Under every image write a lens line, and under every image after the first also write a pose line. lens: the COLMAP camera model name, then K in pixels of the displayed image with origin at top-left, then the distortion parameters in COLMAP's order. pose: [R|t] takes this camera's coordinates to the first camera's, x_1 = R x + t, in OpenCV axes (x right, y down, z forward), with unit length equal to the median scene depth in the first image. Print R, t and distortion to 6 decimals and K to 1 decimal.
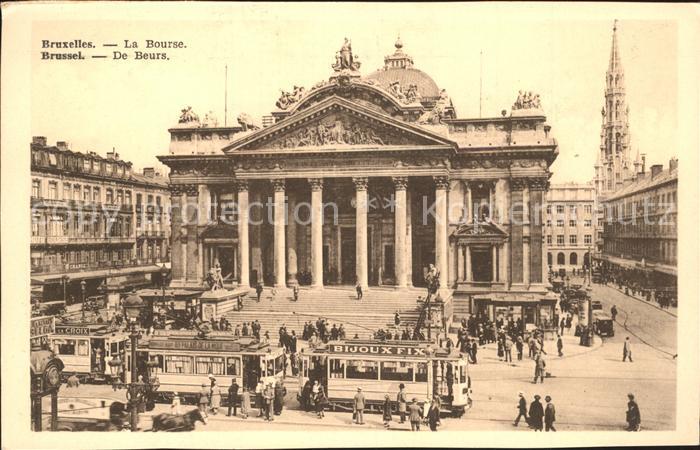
lens RADIAL K [[641.0, 0, 383.7], [0, 641.0, 225.9], [0, 0, 1]] dist [-0.004328, -0.006469]
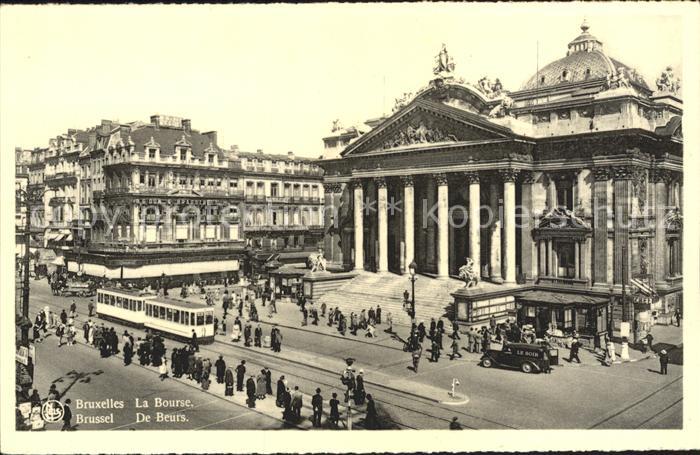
lens RADIAL K [[599.0, 0, 352.7], [0, 599.0, 214.1], [0, 0, 1]] dist [-0.009206, 0.005966]
pose [[0.817267, 0.000398, -0.576259, 0.402871], [0.003560, 0.999977, 0.005739, -0.013845], [0.576248, -0.006742, 0.817247, 0.100708]]
